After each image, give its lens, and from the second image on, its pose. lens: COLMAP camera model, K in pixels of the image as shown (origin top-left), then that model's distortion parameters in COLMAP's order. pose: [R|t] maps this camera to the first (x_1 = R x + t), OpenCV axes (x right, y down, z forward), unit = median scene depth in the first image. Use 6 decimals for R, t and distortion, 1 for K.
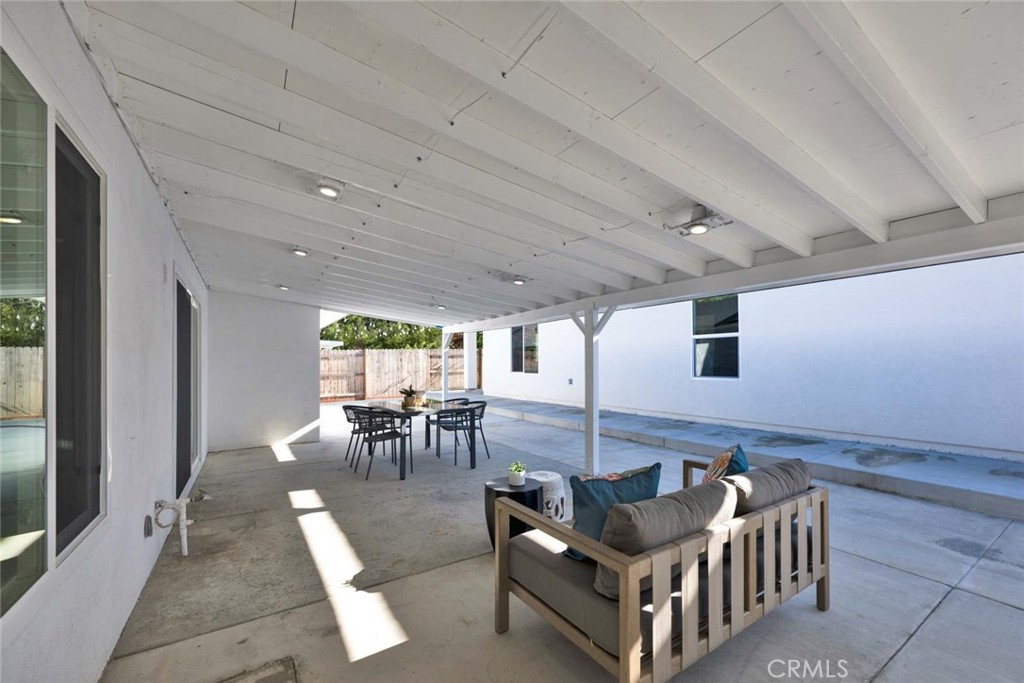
lens RADIAL K [[417.3, 0, 508.0], [0, 417.3, 349.4], [0, 0, 1]] dist [-0.000617, -0.000145]
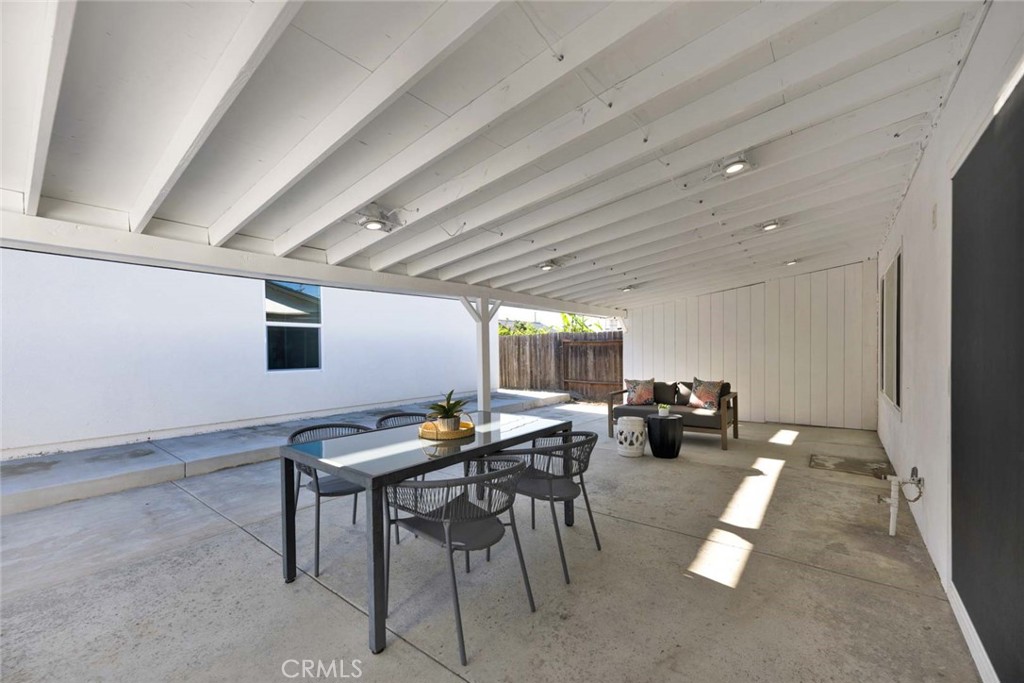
lens RADIAL K [[417.3, 0, 508.0], [0, 417.3, 349.4], [0, 0, 1]] dist [-0.000617, -0.000145]
pose [[-0.333047, 0.011457, 0.942841, -0.890002], [-0.010160, 0.999825, -0.015739, 0.053692], [-0.942855, -0.014822, -0.332872, 1.386608]]
